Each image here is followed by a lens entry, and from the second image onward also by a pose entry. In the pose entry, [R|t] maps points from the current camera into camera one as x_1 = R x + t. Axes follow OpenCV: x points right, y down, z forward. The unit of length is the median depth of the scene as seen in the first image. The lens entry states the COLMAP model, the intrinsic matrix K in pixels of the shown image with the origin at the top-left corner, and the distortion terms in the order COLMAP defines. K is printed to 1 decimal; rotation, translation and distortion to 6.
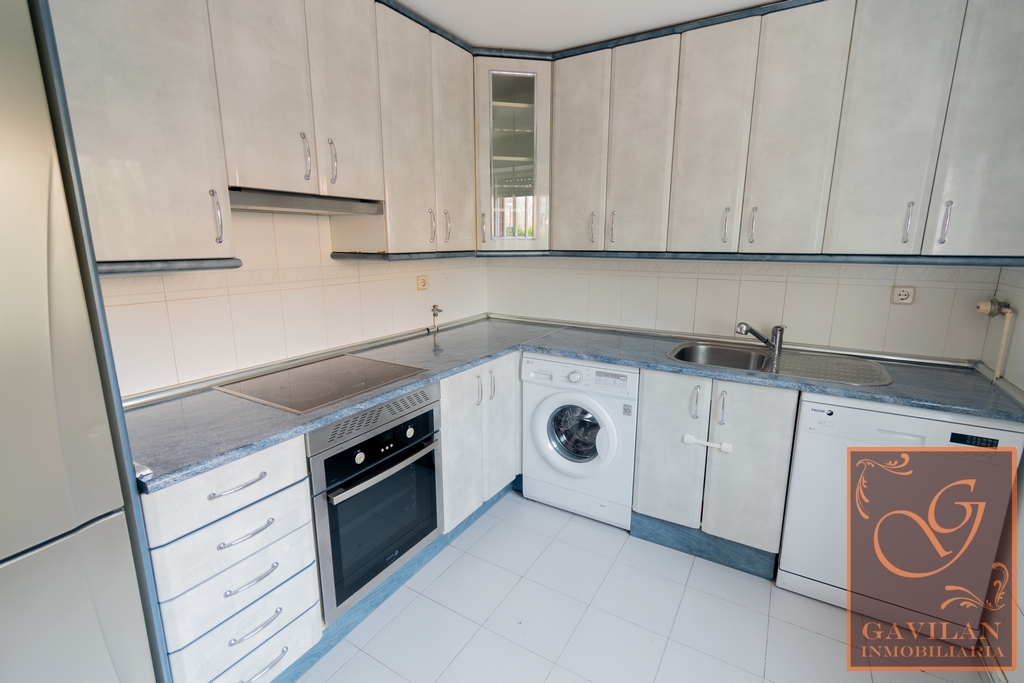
lens RADIAL K [[466.4, 0, 512.6], [0, 466.4, 339.4], [0, 0, 1]] dist [0.002947, -0.001347]
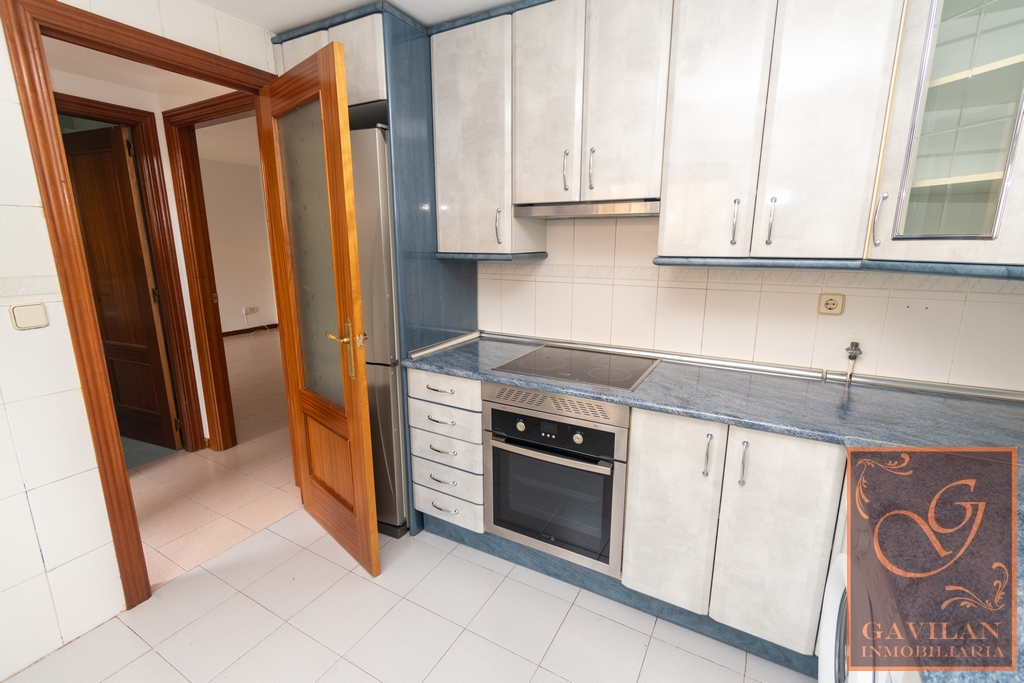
lens RADIAL K [[466.4, 0, 512.6], [0, 466.4, 339.4], [0, 0, 1]] dist [0.002947, -0.001347]
pose [[0.005235, 0.197127, -0.980364, 0.718139], [-0.204037, 0.959963, 0.191936, -0.164383], [0.978949, 0.199026, 0.045247, 0.801821]]
